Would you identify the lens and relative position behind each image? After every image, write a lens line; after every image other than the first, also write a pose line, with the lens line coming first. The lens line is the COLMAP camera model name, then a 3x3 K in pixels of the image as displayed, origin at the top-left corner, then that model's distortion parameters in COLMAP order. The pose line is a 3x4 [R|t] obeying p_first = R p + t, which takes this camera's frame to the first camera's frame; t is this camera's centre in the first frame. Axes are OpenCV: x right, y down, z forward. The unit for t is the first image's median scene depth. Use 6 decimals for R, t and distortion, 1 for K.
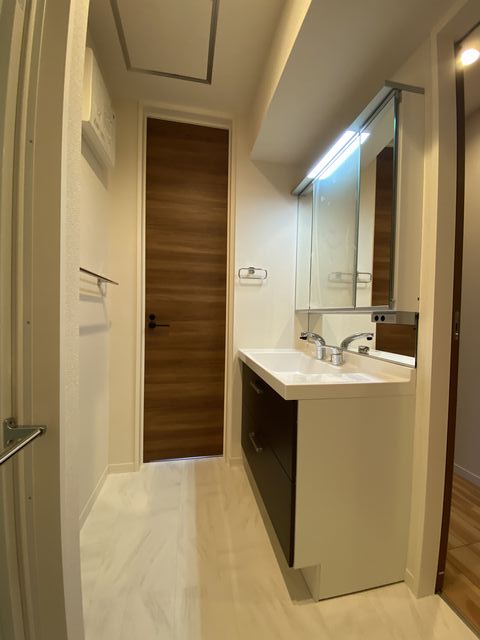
lens RADIAL K [[260.8, 0, 236.7], [0, 260.8, 319.0], [0, 0, 1]] dist [-0.006302, -0.006203]
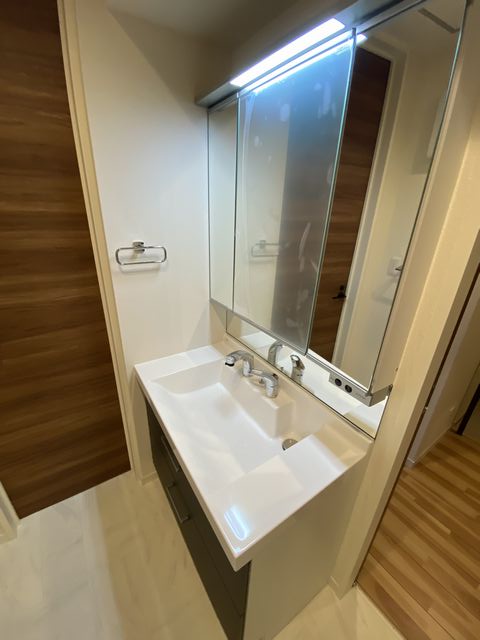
lens RADIAL K [[260.8, 0, 244.2], [0, 260.8, 319.2], [0, 0, 1]] dist [-0.006302, -0.006203]
pose [[0.909799, -0.140192, 0.390655, 0.020761], [-0.017301, 0.927600, 0.373174, -0.261274], [-0.414688, -0.346272, 0.841504, 0.332280]]
